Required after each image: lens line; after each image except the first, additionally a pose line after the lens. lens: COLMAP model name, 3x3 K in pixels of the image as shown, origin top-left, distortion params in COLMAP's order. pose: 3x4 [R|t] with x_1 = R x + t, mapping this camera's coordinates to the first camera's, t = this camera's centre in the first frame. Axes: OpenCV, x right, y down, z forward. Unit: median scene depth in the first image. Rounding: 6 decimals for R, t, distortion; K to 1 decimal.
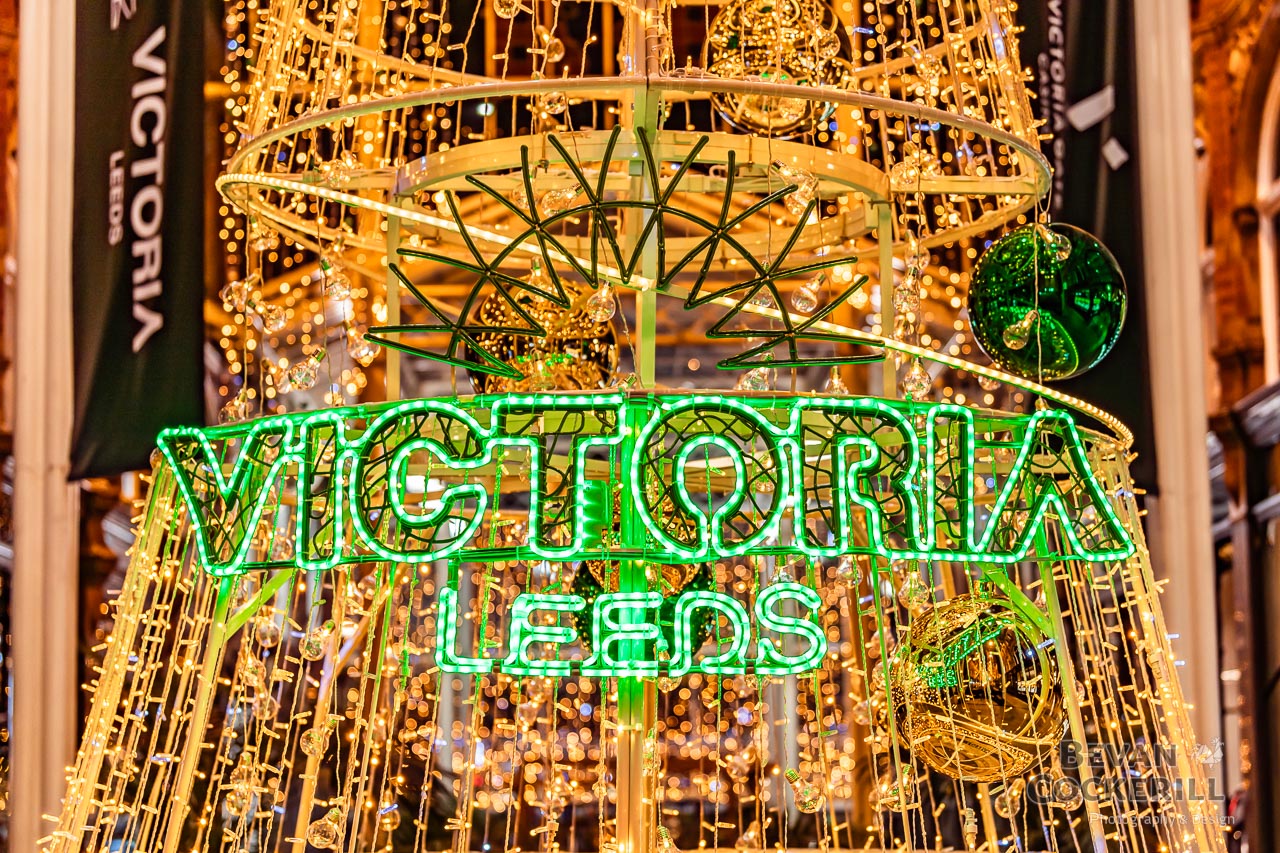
lens RADIAL K [[2580.8, 0, 694.7], [0, 2580.8, 425.6], [0, 0, 1]] dist [-0.003313, -0.377793]
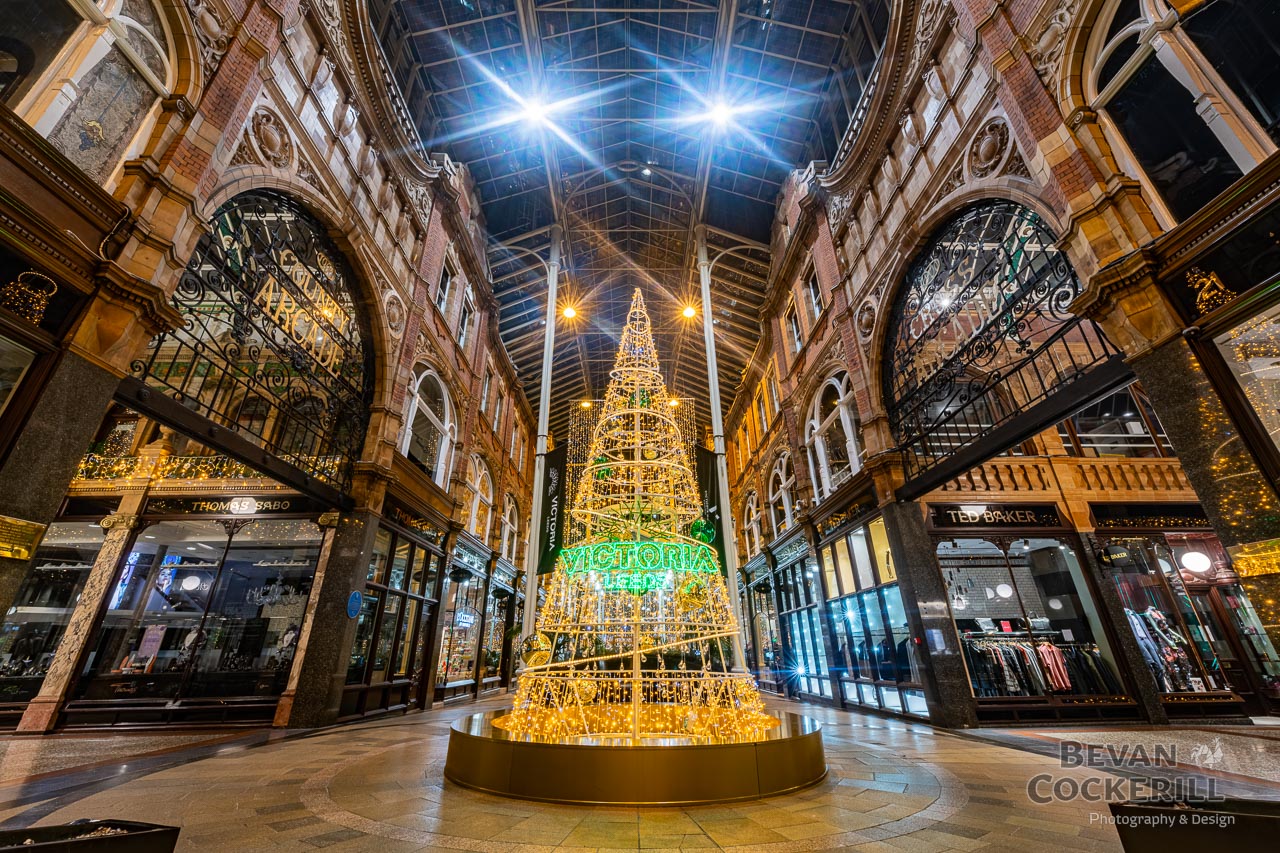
lens RADIAL K [[488.1, 0, 640.0], [0, 488.1, 426.5], [0, 0, 1]] dist [0.023401, 0.000159]
pose [[0.999936, -0.004007, -0.010624, -0.001839], [0.000428, 0.948308, -0.317350, 0.098307], [0.011347, 0.317325, 0.948249, -0.234024]]
